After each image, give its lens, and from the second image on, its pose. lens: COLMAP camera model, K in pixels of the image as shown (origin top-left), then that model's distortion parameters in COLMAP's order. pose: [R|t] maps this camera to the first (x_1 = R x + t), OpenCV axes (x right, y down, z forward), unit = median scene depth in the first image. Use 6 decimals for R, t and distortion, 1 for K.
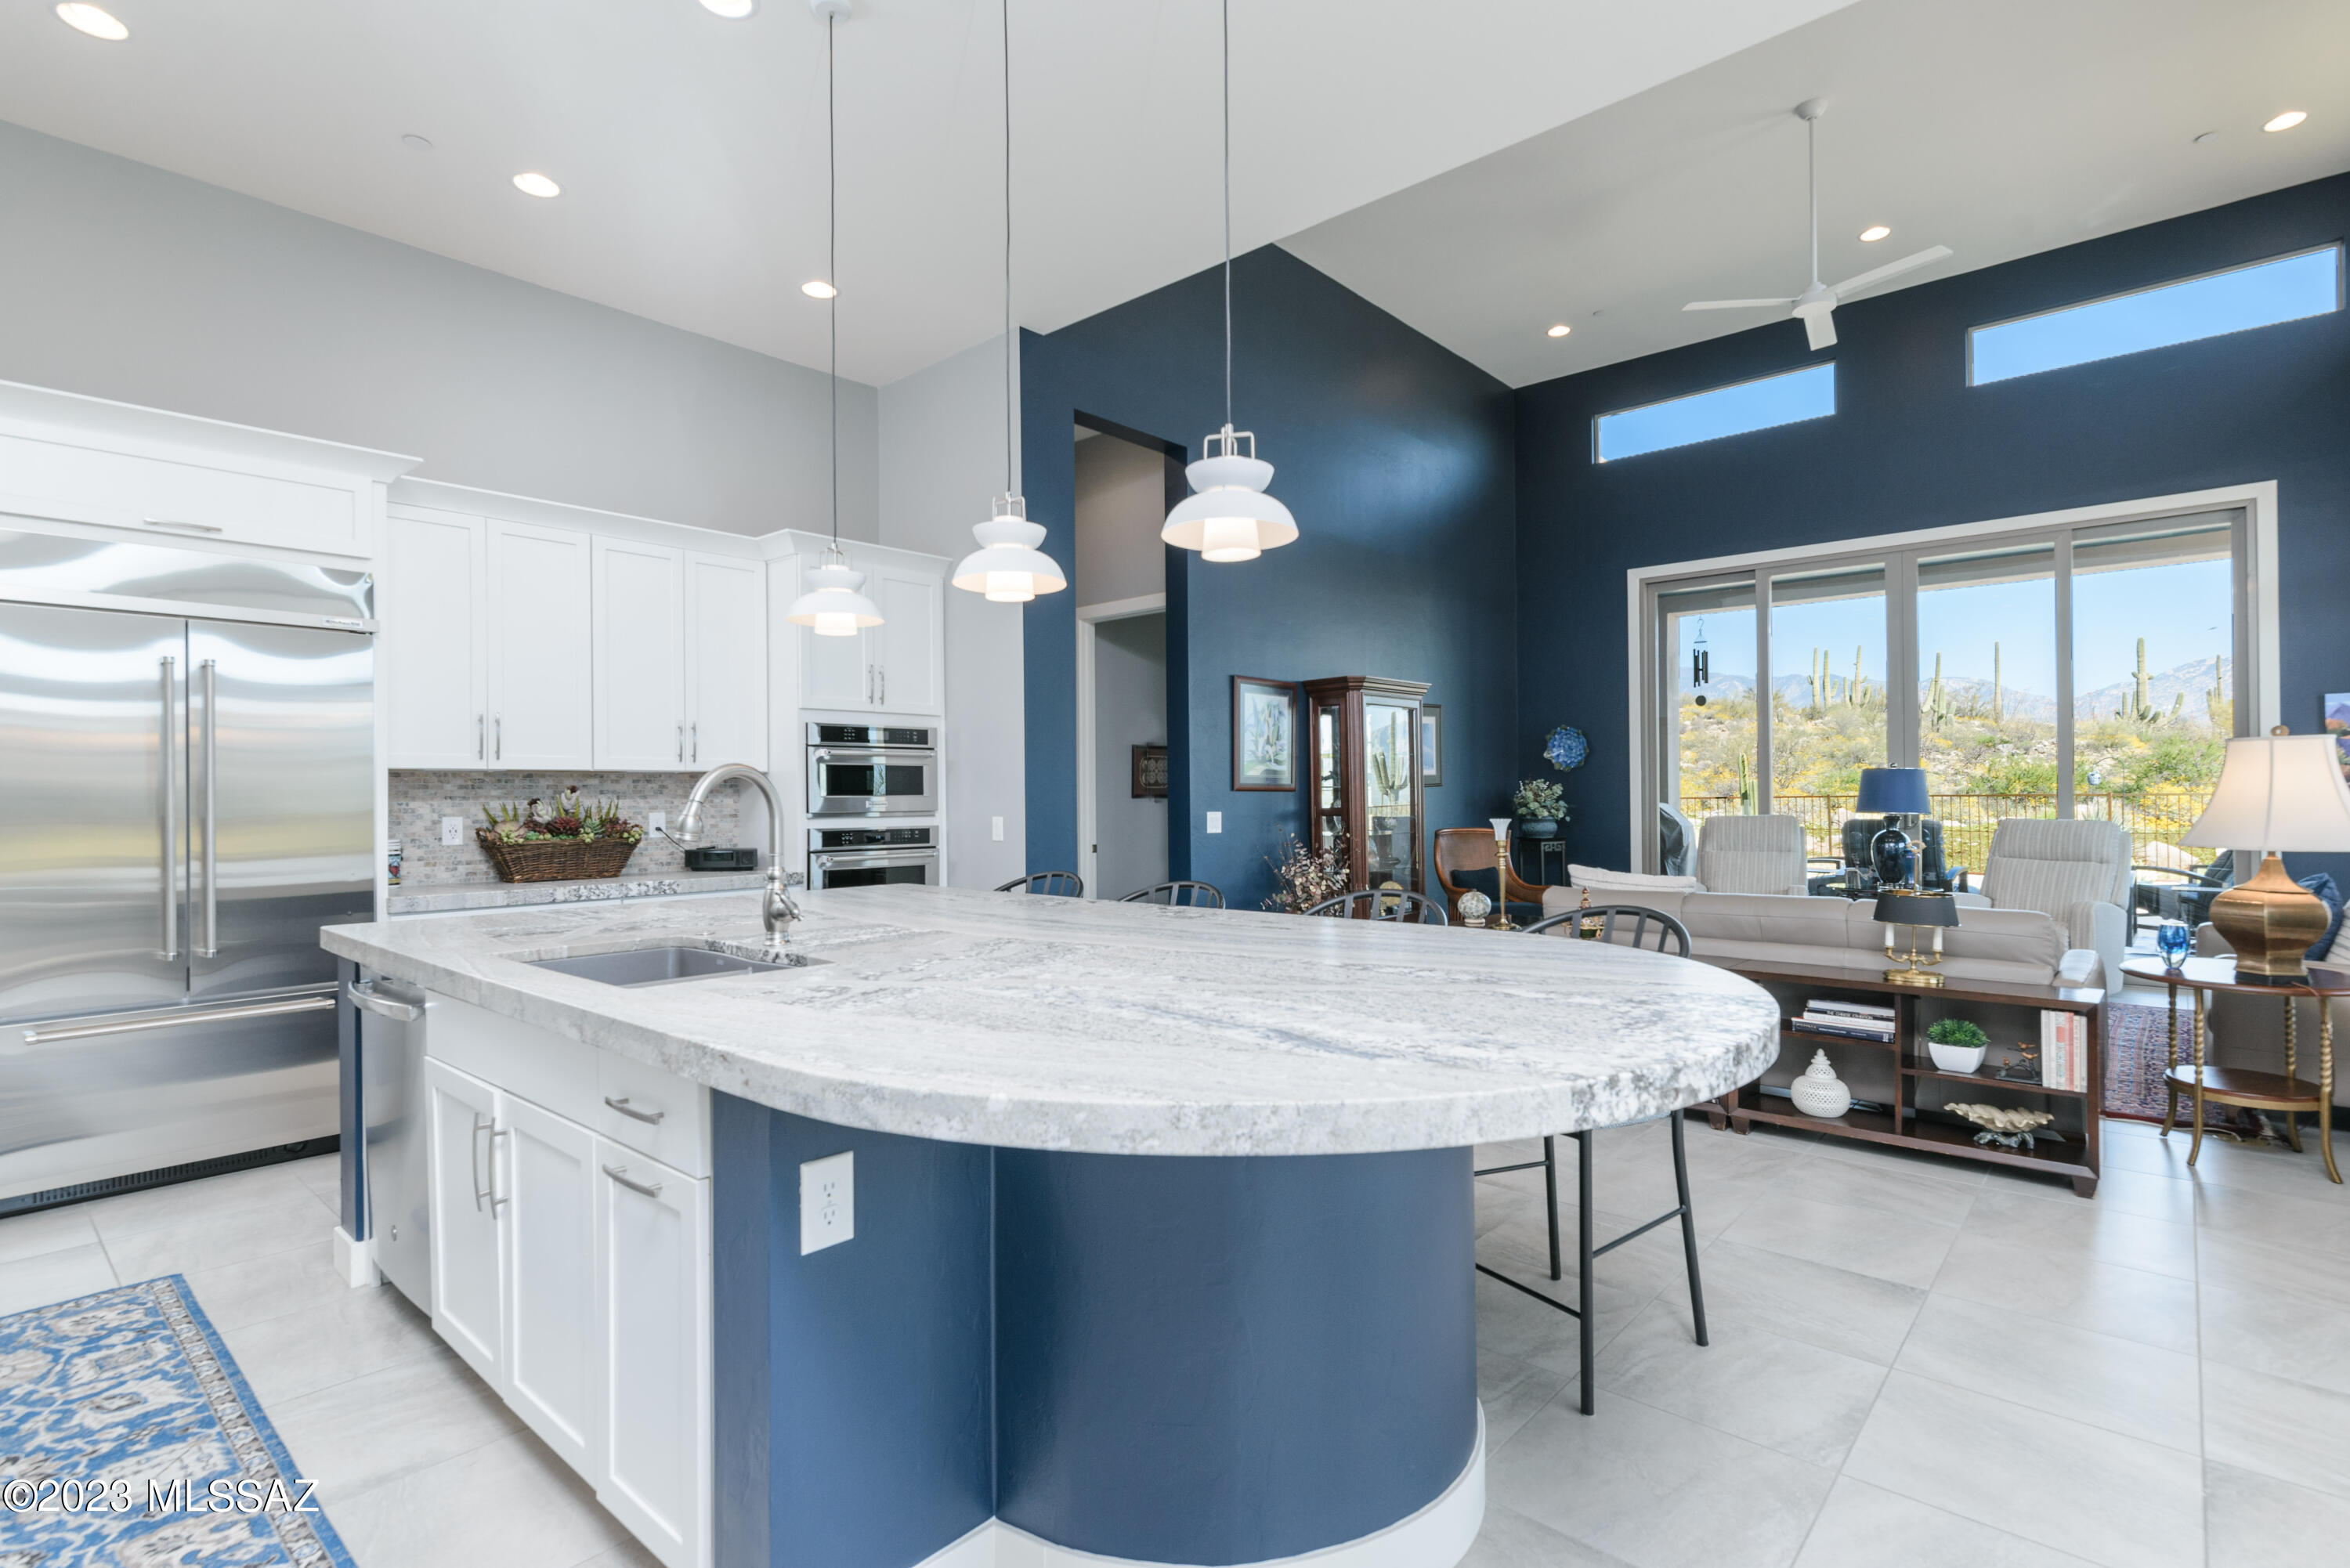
lens RADIAL K [[1120.5, 0, 1177.2], [0, 1120.5, 783.3], [0, 0, 1]] dist [0.004293, -0.000260]
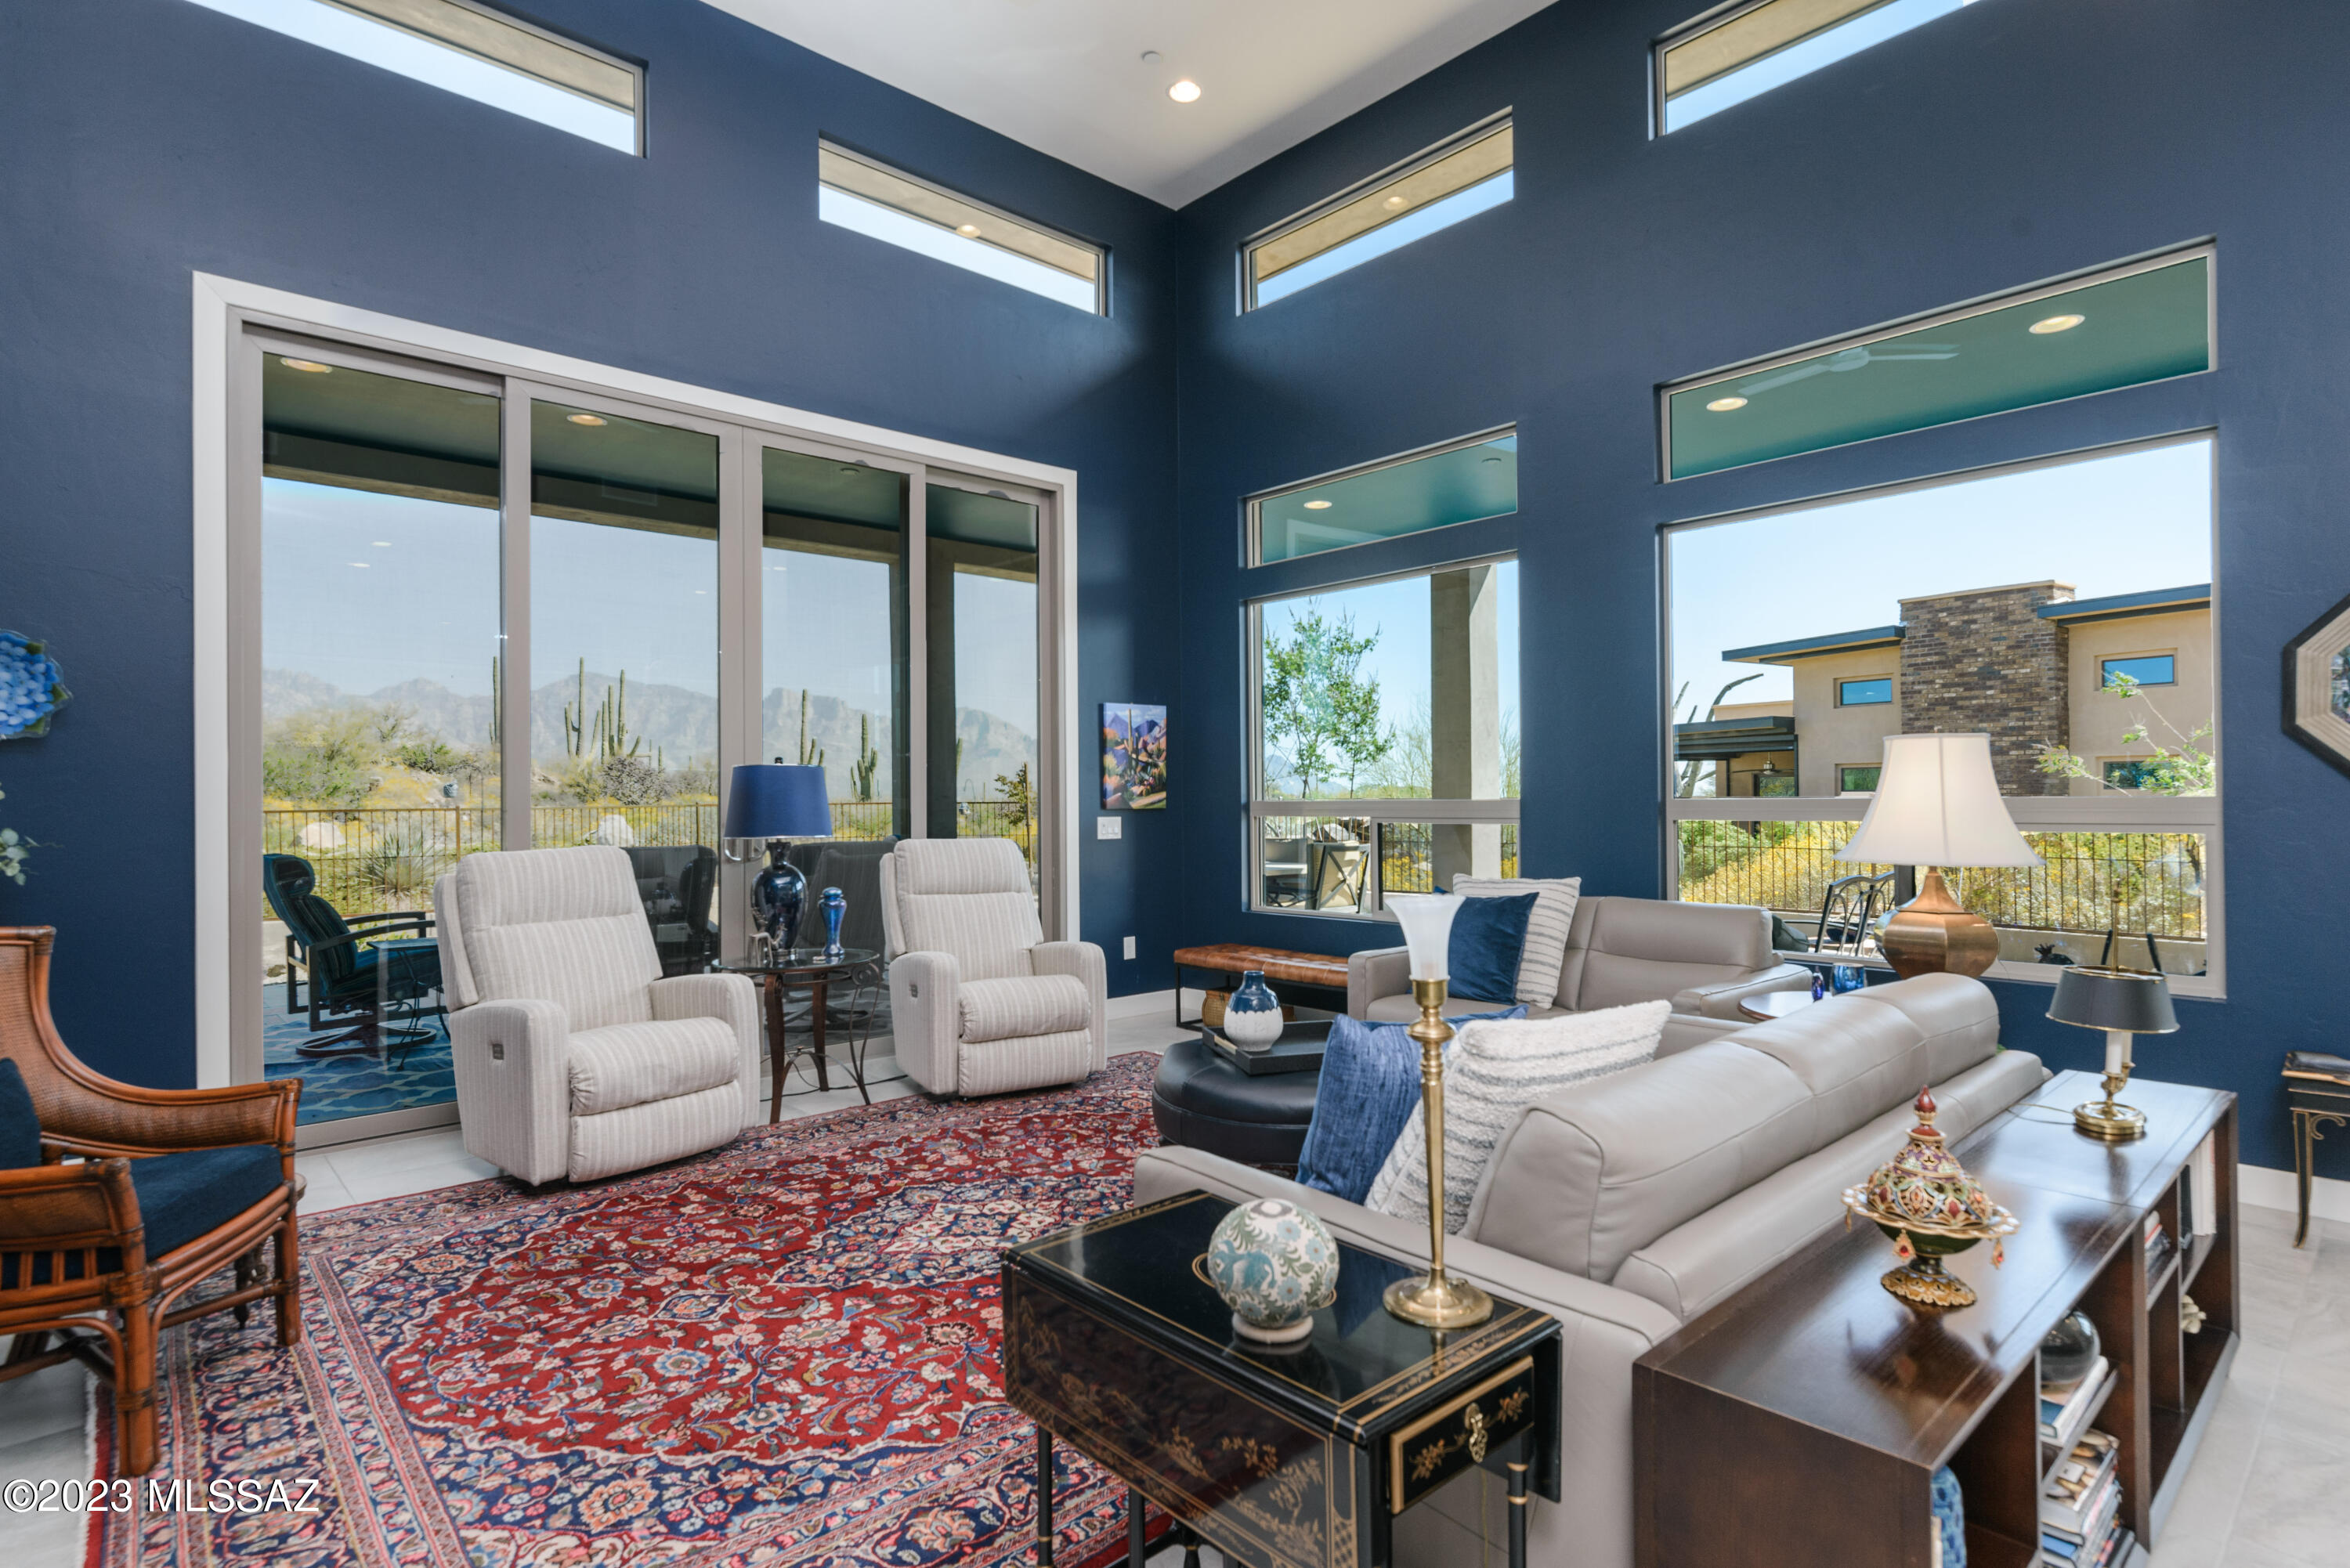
lens RADIAL K [[1182.2, 0, 1218.5], [0, 1182.2, 787.4], [0, 0, 1]] dist [-0.001283, -0.000593]
pose [[0.086312, 0.012416, 0.996191, 0.000202], [-0.004176, 0.999918, -0.012101, 0.004715], [-0.996259, -0.003115, 0.086357, 0.579815]]
